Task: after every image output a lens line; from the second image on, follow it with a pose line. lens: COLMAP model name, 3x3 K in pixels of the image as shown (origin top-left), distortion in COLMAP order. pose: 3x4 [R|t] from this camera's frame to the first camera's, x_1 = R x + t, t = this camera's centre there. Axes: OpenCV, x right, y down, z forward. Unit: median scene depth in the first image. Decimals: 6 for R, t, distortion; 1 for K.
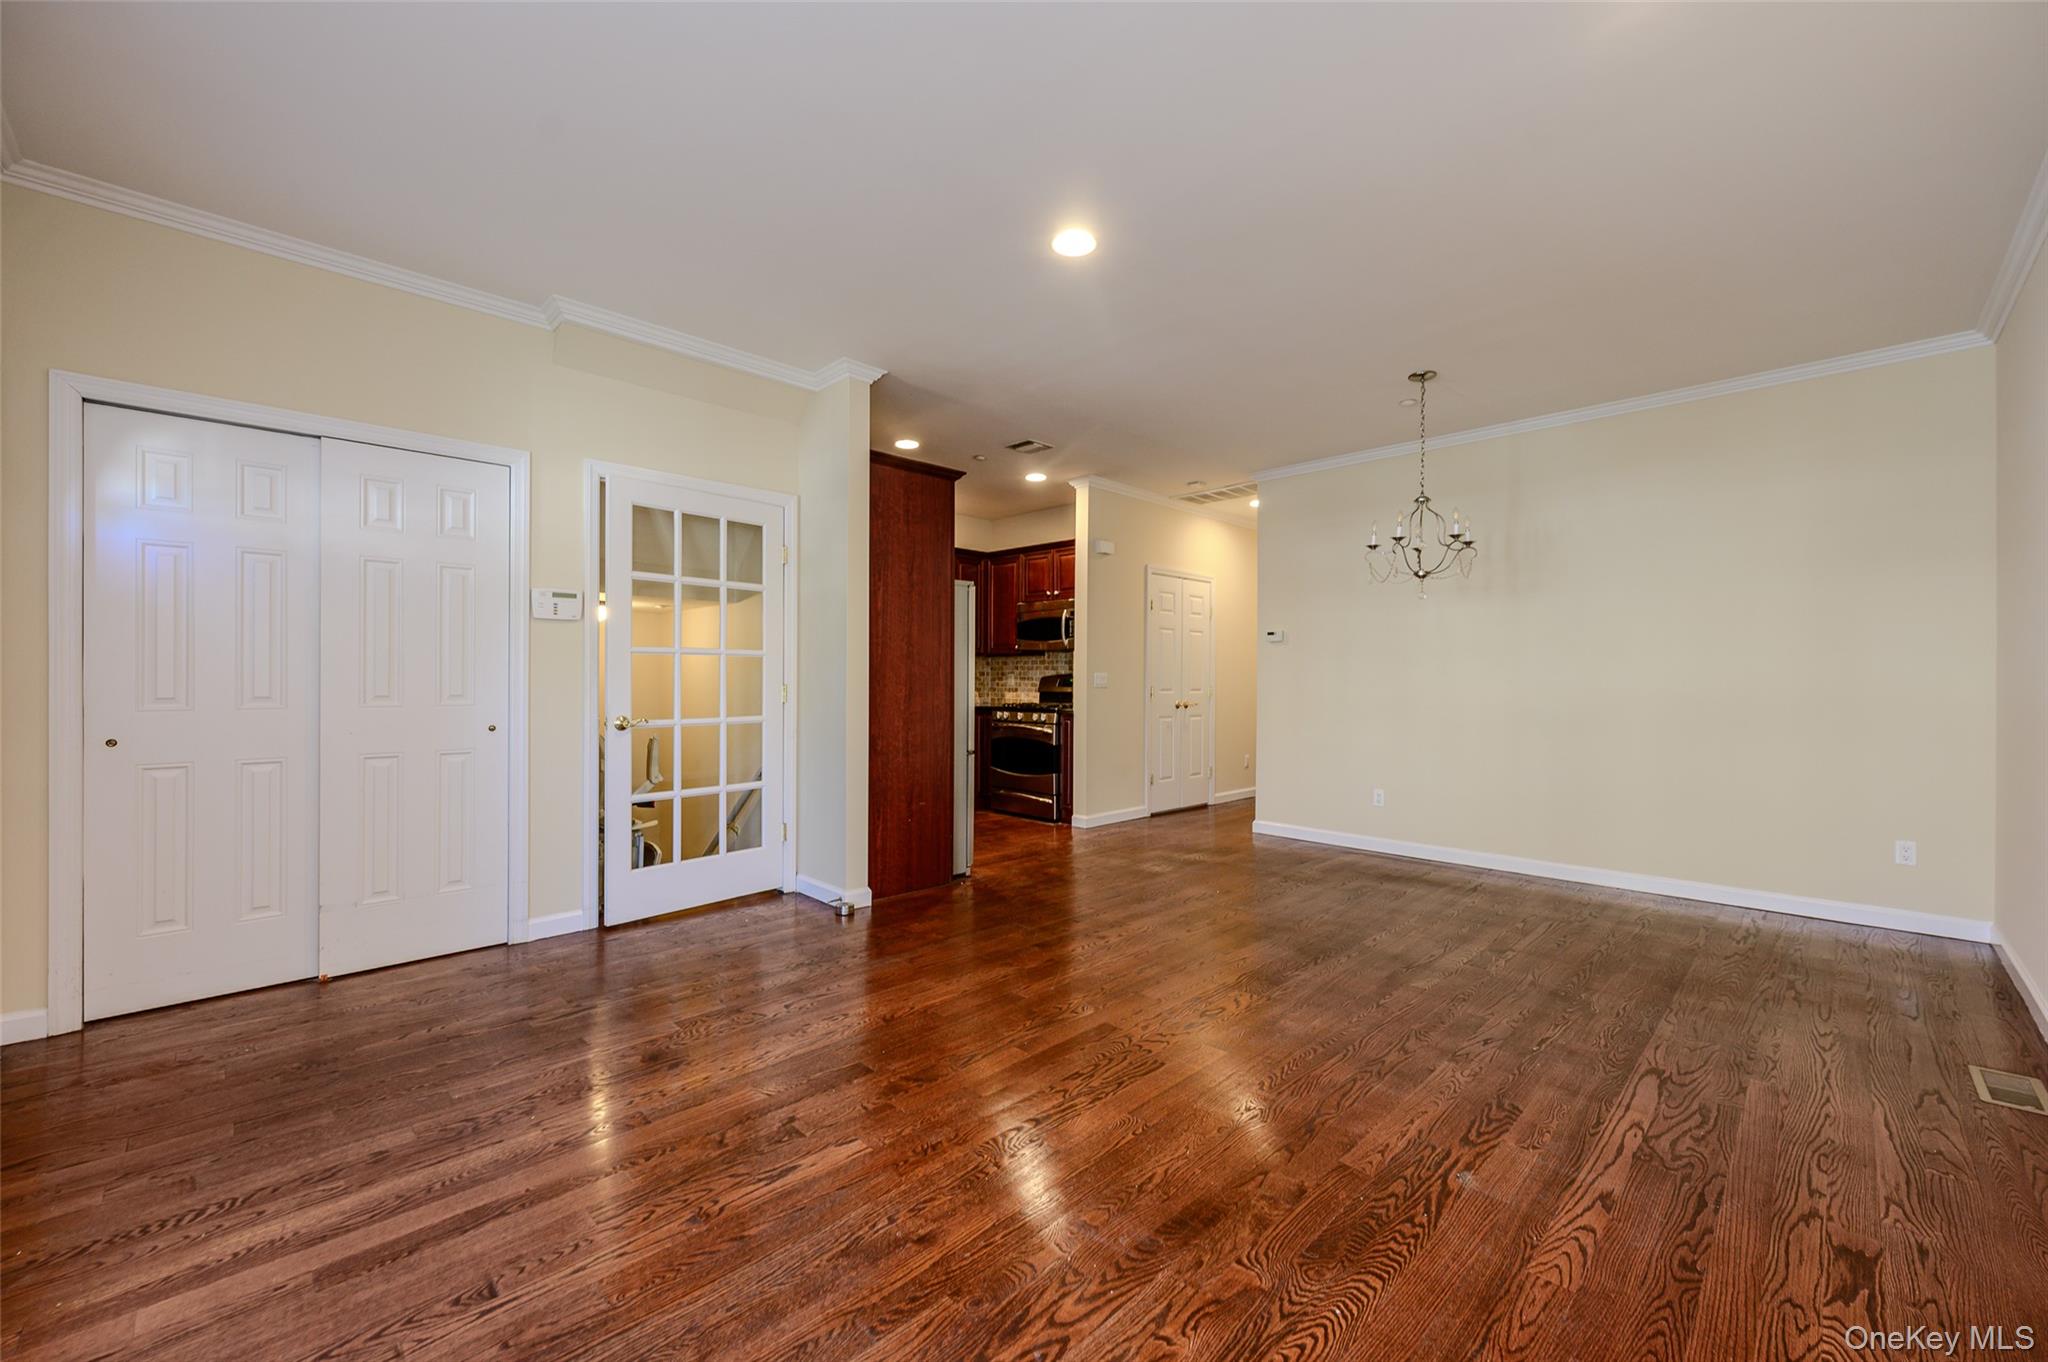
lens RADIAL K [[817.1, 0, 1009.8], [0, 817.1, 676.1], [0, 0, 1]] dist [-0.000992, -0.000678]
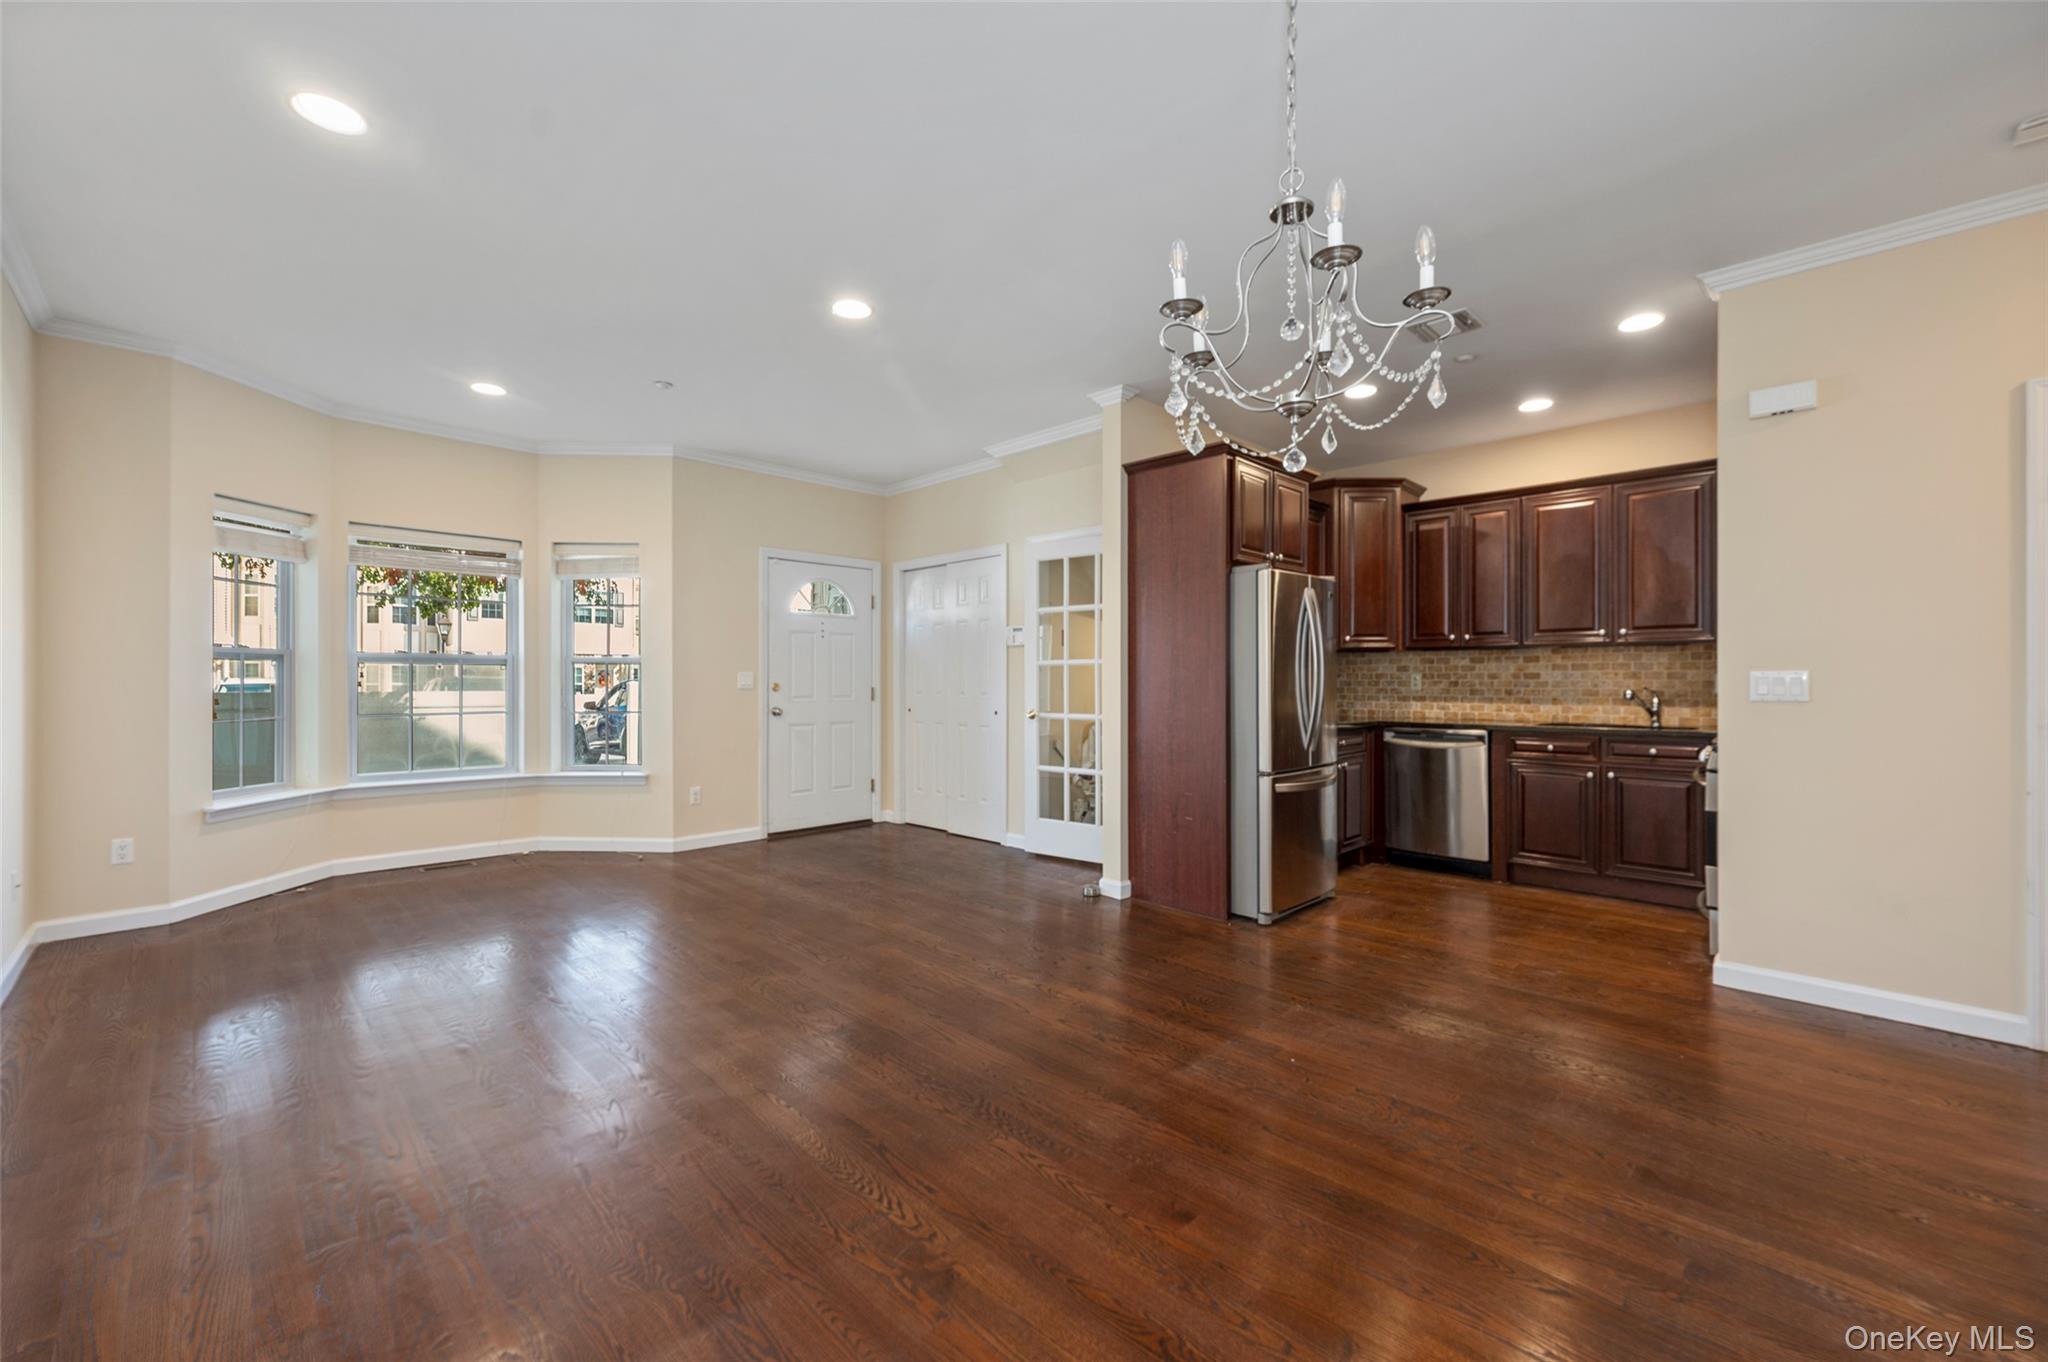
lens RADIAL K [[817.1, 0, 1057.8], [0, 817.1, 682.4], [0, 0, 1]] dist [-0.000992, -0.000678]
pose [[0.052259, -0.002364, -0.998631, 0.559341], [0.003349, 0.999992, -0.002192, 0.002330], [0.998628, -0.003230, 0.052267, 0.554434]]
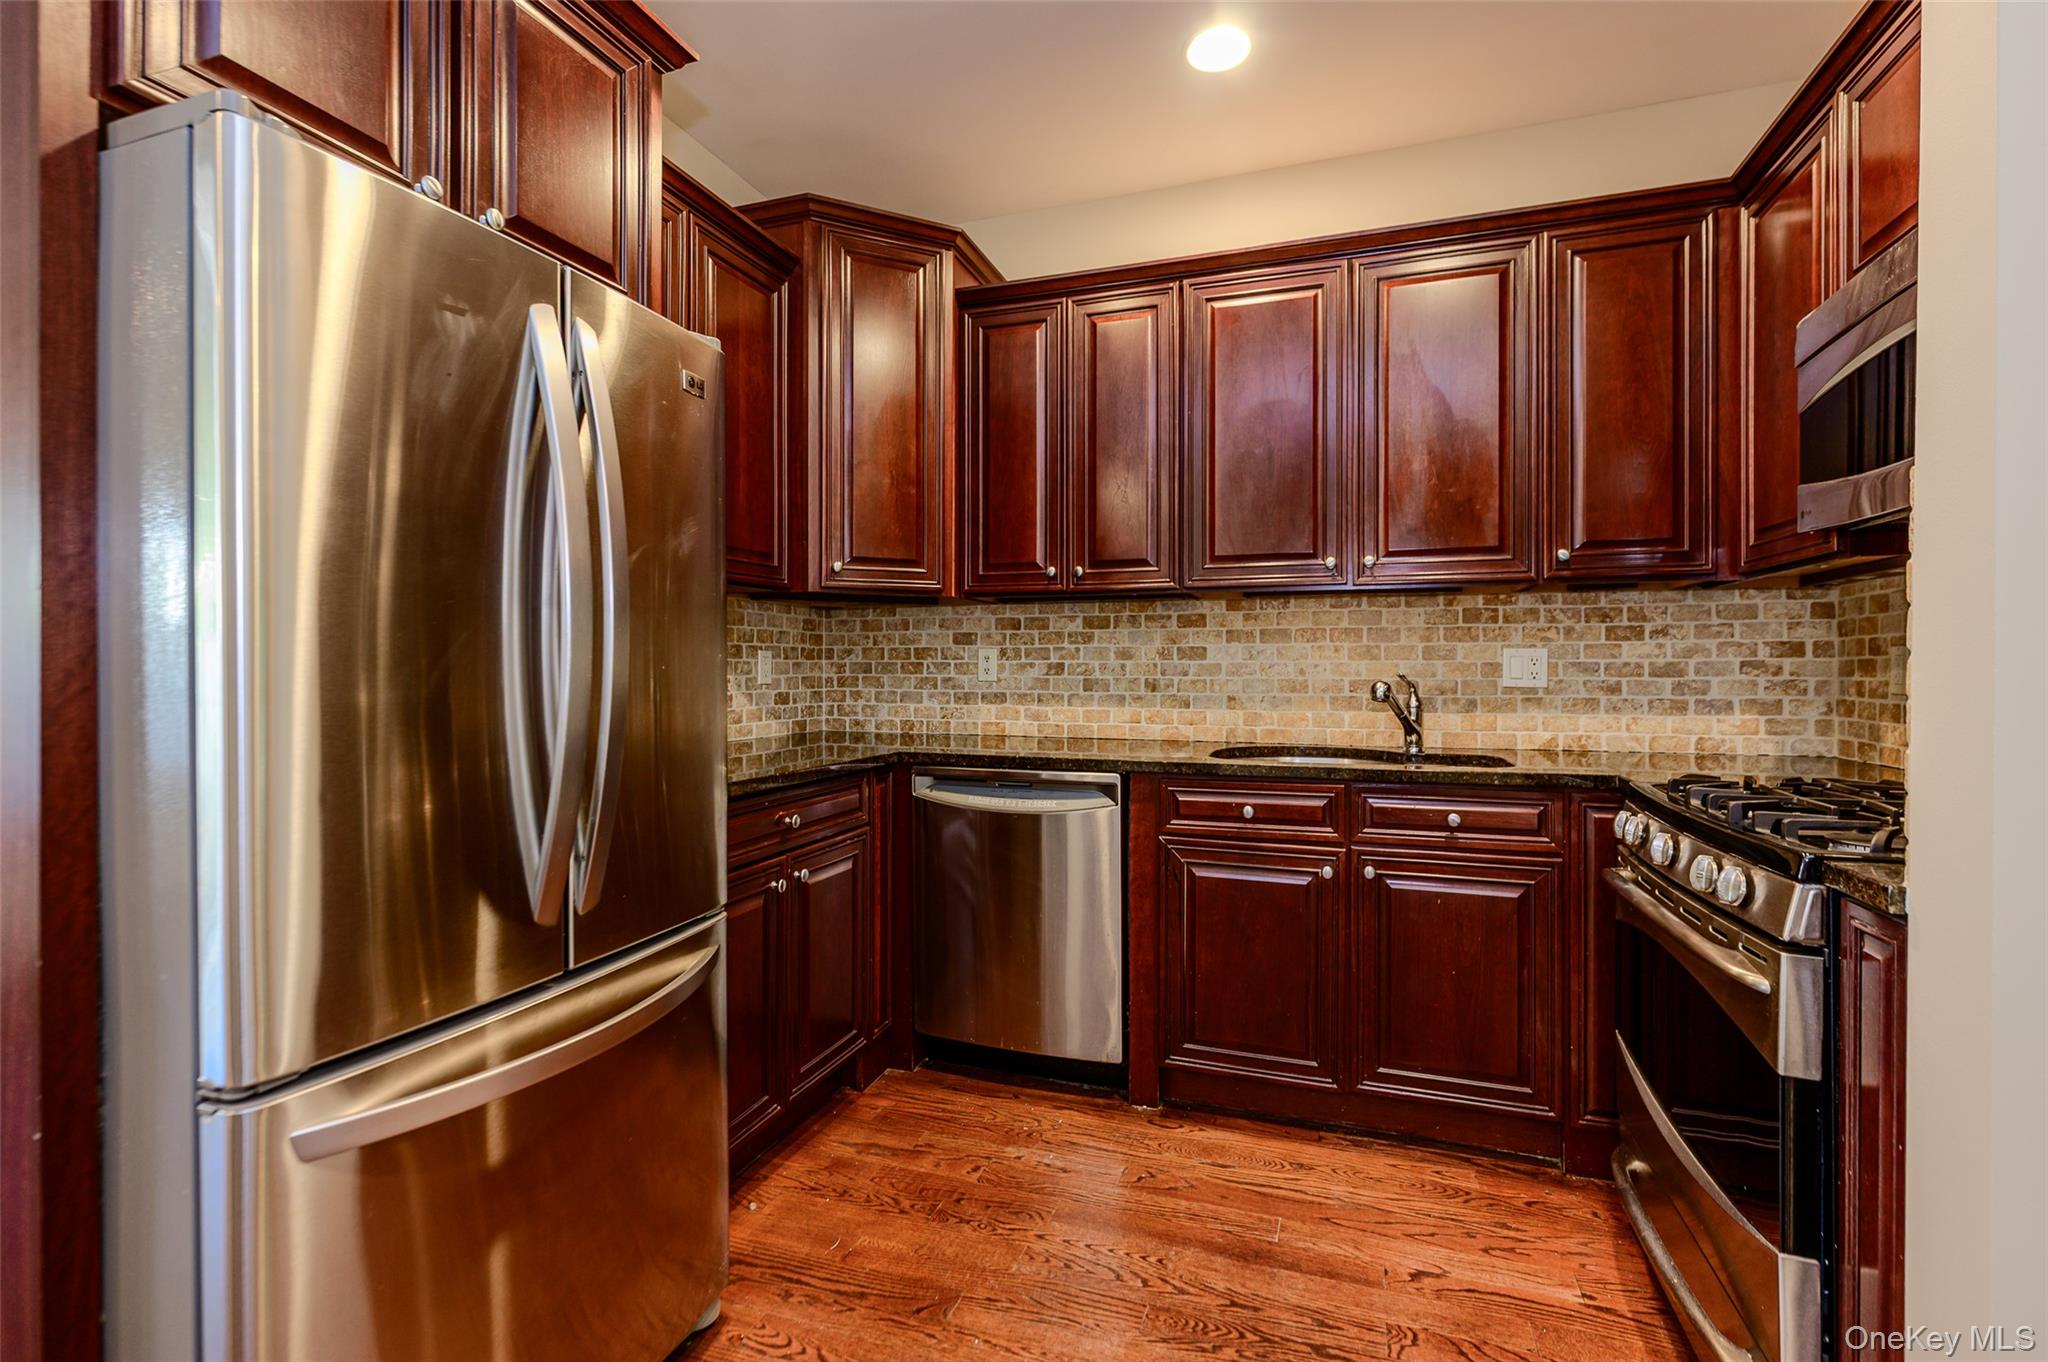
lens RADIAL K [[891.5, 0, 1041.3], [0, 891.5, 673.8], [0, 0, 1]] dist [-0.002369, -0.000491]
pose [[0.461281, 0.002545, -0.887251, 0.142563], [0.003035, 0.999986, 0.004446, 0.003945], [0.887249, -0.004743, 0.461266, 0.788611]]
